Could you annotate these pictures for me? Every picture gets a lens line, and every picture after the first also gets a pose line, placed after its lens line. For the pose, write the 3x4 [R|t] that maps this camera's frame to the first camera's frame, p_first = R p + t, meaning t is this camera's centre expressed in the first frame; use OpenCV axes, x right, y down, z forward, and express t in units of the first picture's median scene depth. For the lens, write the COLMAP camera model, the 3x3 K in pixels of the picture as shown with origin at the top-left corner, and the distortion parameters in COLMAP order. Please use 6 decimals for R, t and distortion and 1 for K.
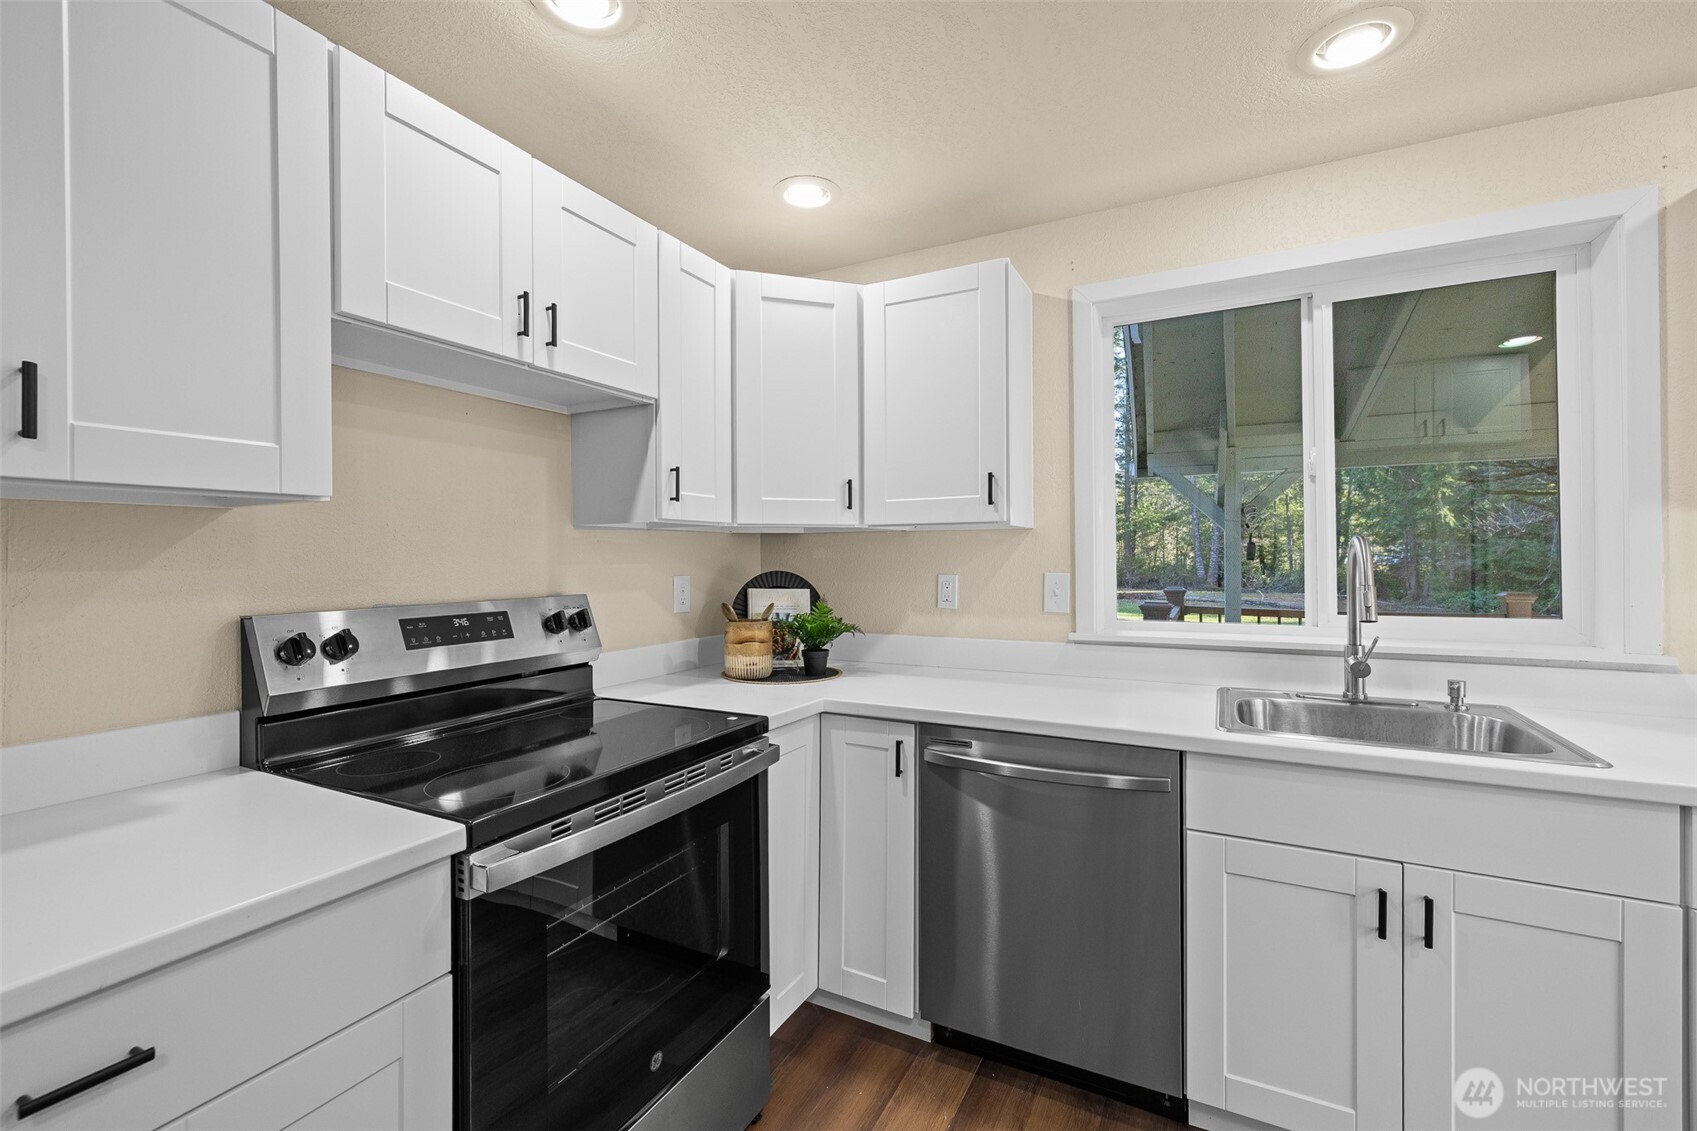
lens RADIAL K [[722.1, 0, 850.6], [0, 722.1, 555.8], [0, 0, 1]] dist [-0.000565, 0.000295]
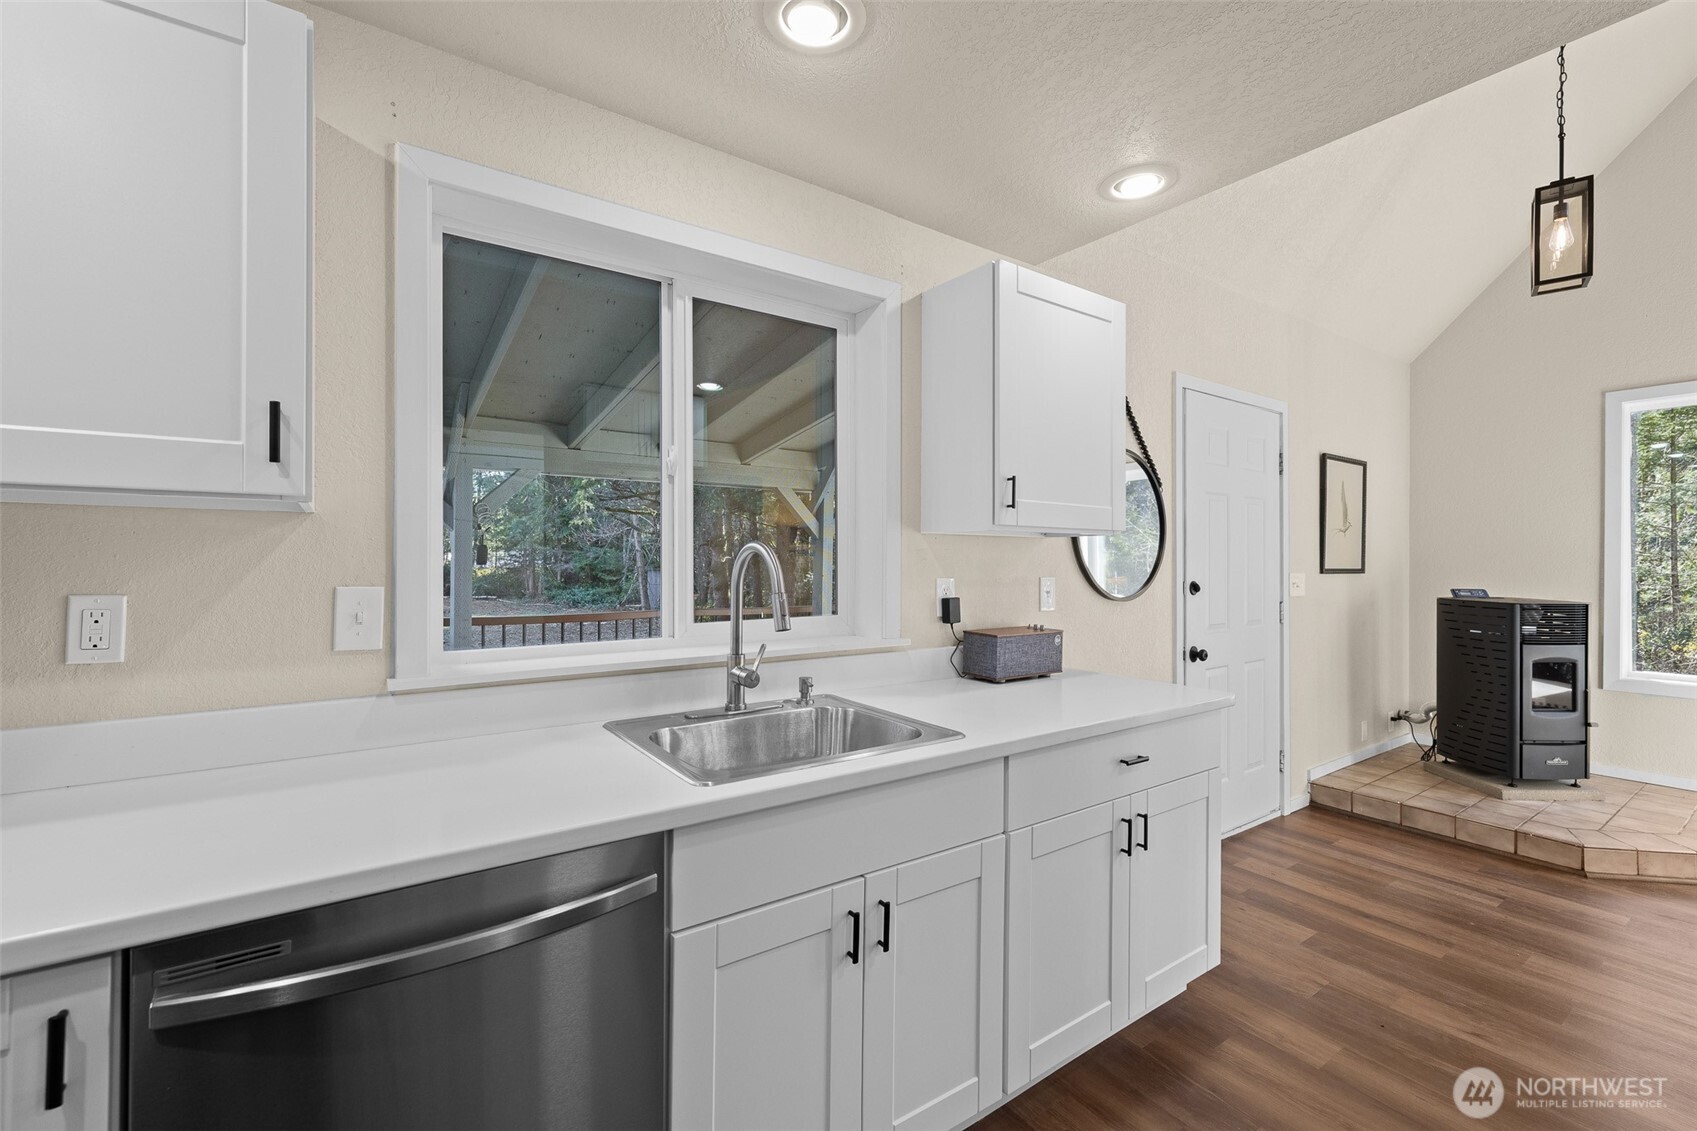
lens RADIAL K [[722.1, 0, 864.2], [0, 722.1, 558.3], [0, 0, 1]] dist [-0.000565, 0.000295]
pose [[0.459230, 0.009273, 0.888269, -0.075599], [-0.008124, 0.999948, -0.006239, -0.000462], [-0.888280, -0.004351, 0.459281, 0.366024]]
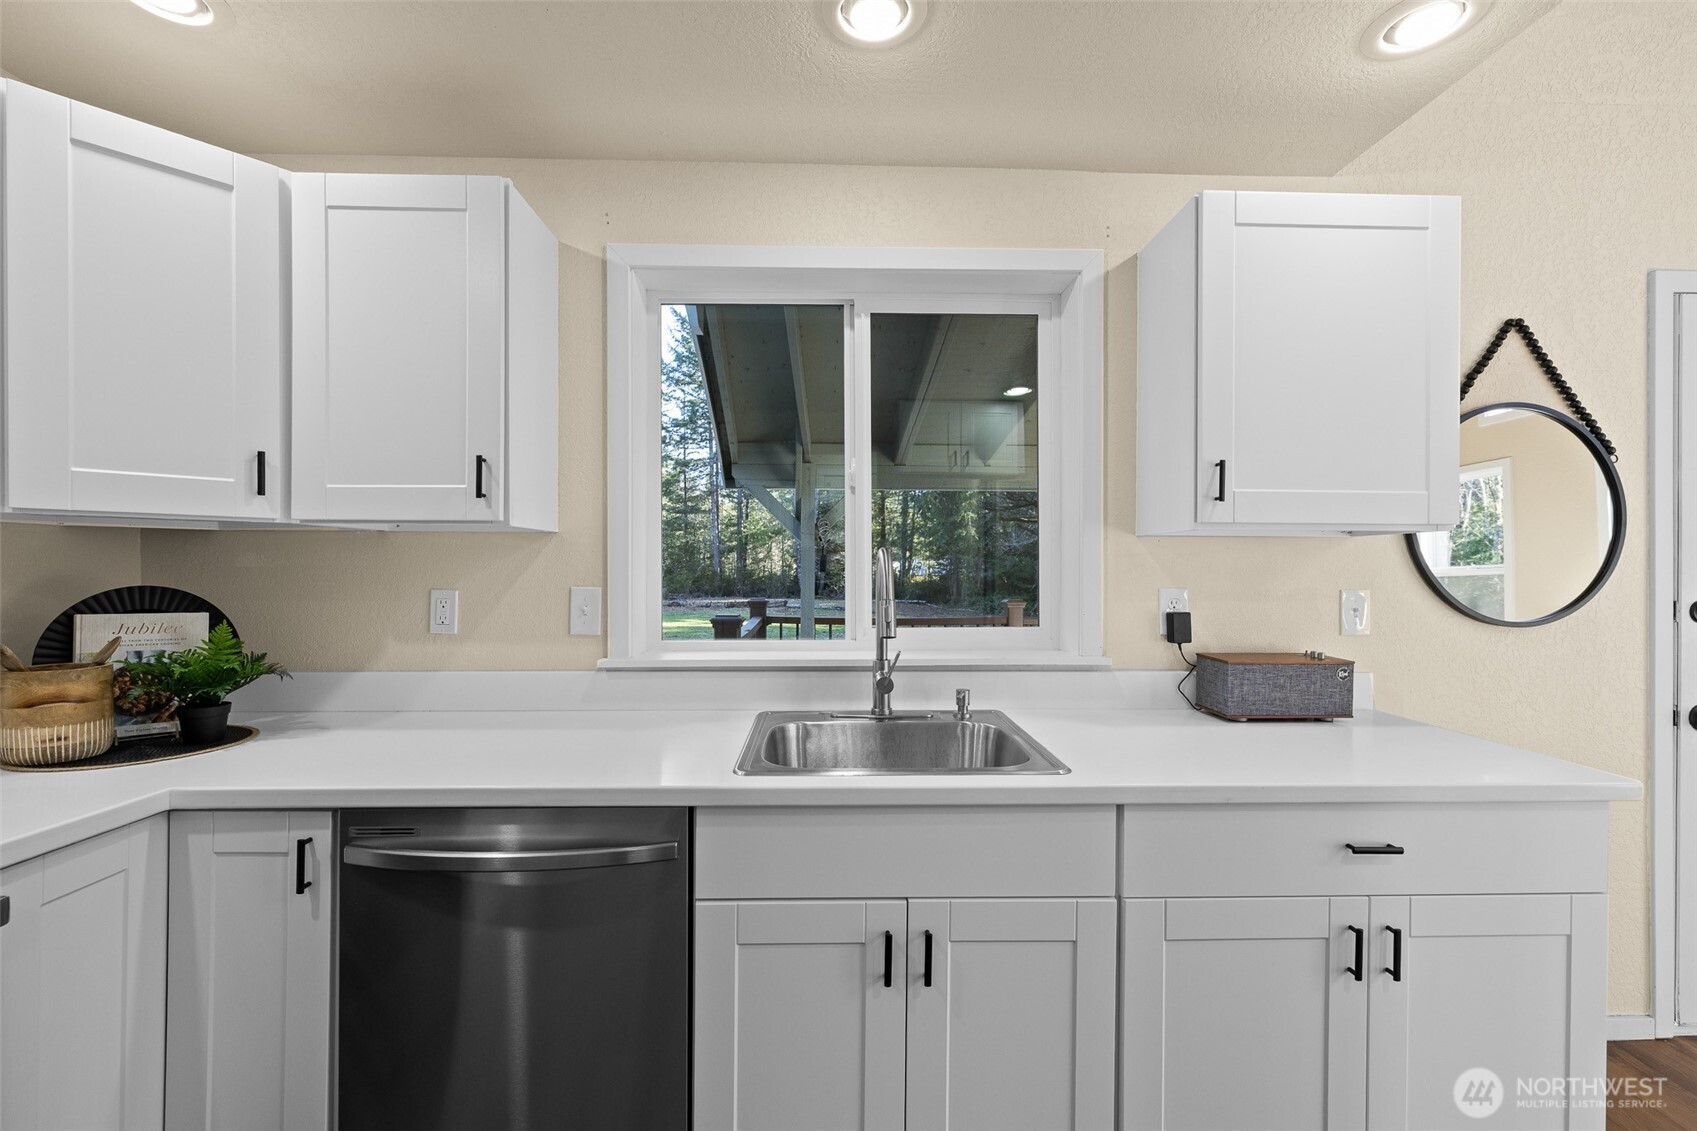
lens RADIAL K [[722.1, 0, 838.5], [0, 722.1, 571.9], [0, 0, 1]] dist [-0.000565, 0.000295]
pose [[0.876512, 0.004399, 0.481361, 0.157277], [-0.008490, 0.999944, 0.006320, -0.001378], [-0.481306, -0.009626, 0.876500, 0.152752]]
